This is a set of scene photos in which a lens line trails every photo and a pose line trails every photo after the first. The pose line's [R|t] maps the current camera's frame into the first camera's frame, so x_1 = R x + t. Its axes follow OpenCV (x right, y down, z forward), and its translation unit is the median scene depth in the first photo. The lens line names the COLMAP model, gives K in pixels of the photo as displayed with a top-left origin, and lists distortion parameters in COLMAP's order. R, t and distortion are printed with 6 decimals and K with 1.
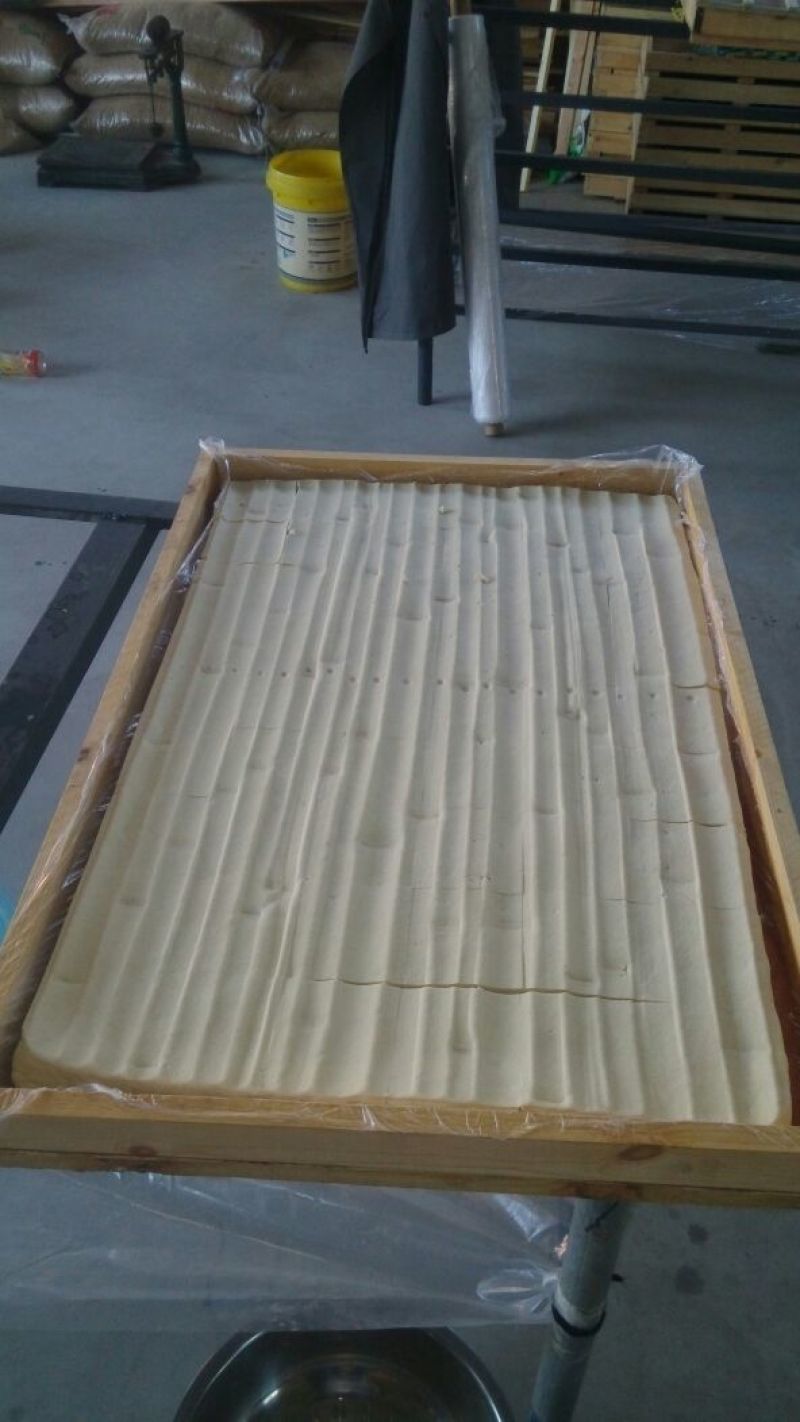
lens RADIAL K [[1172.4, 0, 308.9], [0, 1172.4, 715.7], [0, 0, 1]] dist [0.123879, -0.174180]
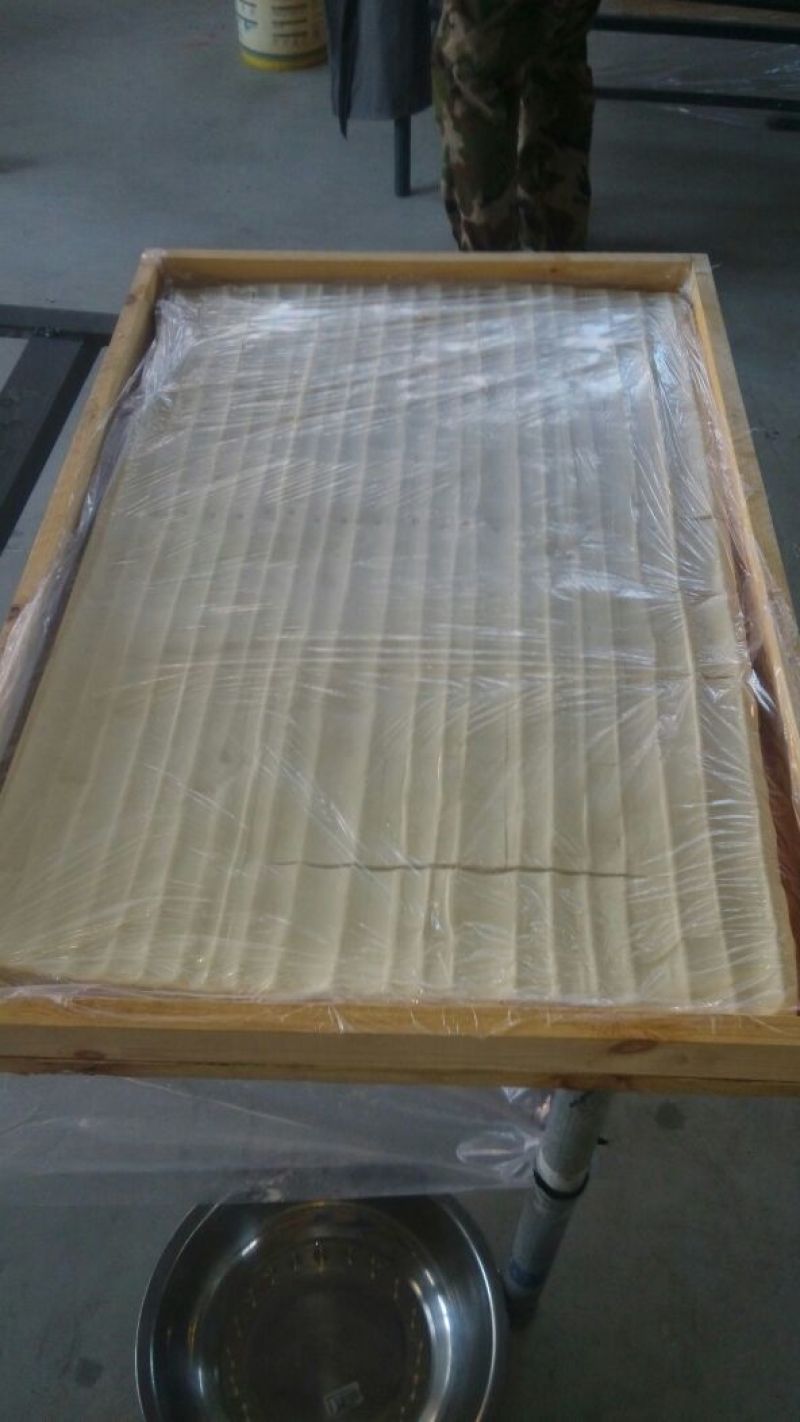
lens RADIAL K [[1172.4, 0, 308.9], [0, 1172.4, 715.7], [0, 0, 1]] dist [0.123879, -0.174180]
pose [[0.999630, -0.024286, 0.012257, 0.018227], [0.022202, 0.988689, 0.148329, -0.017941], [-0.015721, -0.148002, 0.988862, 0.103436]]
